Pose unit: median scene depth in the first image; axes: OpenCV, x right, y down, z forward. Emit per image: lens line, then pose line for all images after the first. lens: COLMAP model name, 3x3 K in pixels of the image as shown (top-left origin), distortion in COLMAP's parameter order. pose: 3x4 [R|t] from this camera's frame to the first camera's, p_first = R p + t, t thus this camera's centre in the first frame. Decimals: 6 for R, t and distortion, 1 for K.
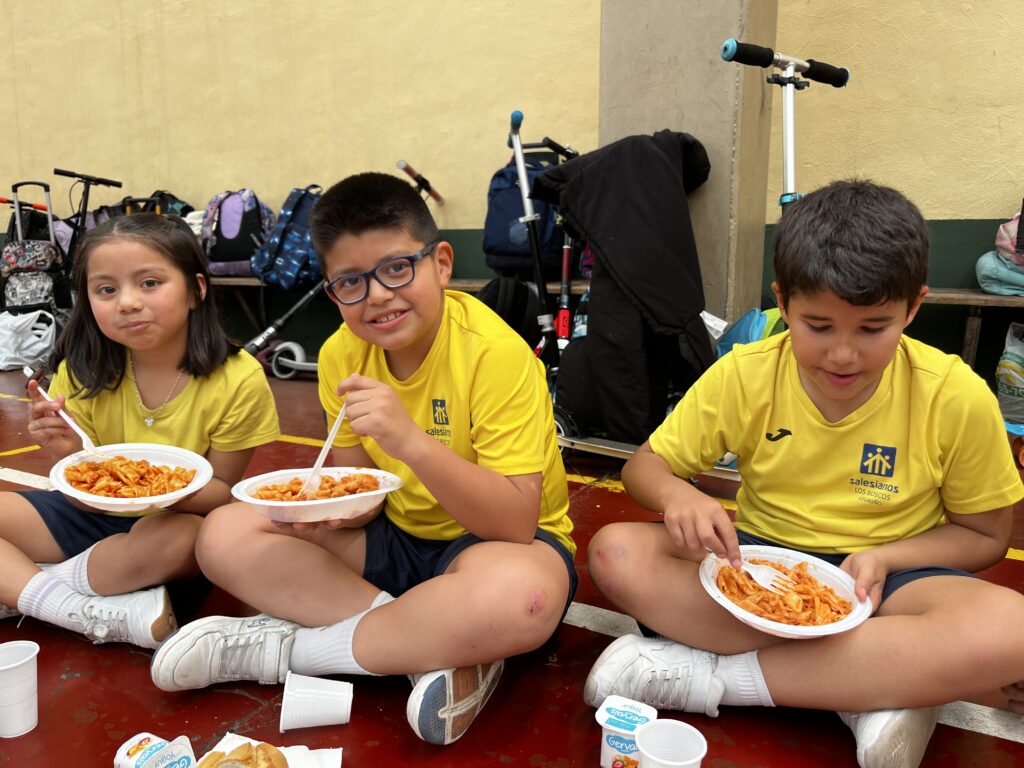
lens RADIAL K [[771.0, 0, 513.1], [0, 771.0, 386.5], [0, 0, 1]] dist [0.023861, -0.041105]
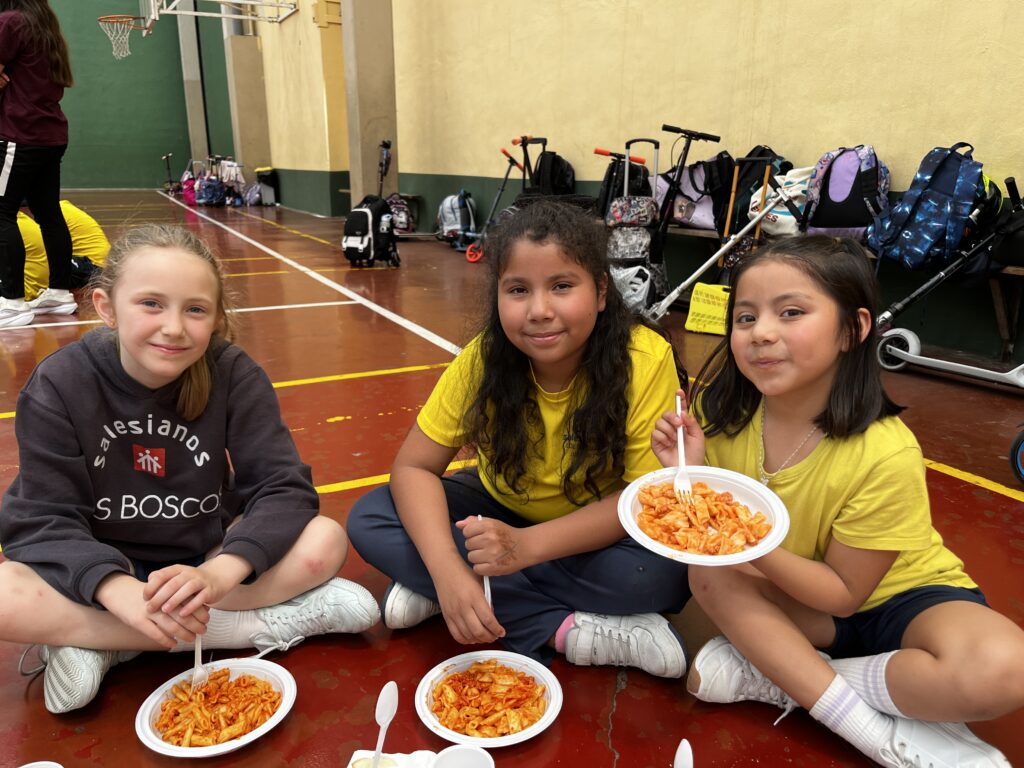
lens RADIAL K [[771.0, 0, 511.9], [0, 771.0, 384.8], [0, 0, 1]] dist [0.023861, -0.041105]
pose [[0.823625, 0.165356, -0.542493, -0.152056], [-0.118466, 0.985612, 0.120564, -0.043378], [0.554623, -0.035033, 0.831364, 0.024707]]
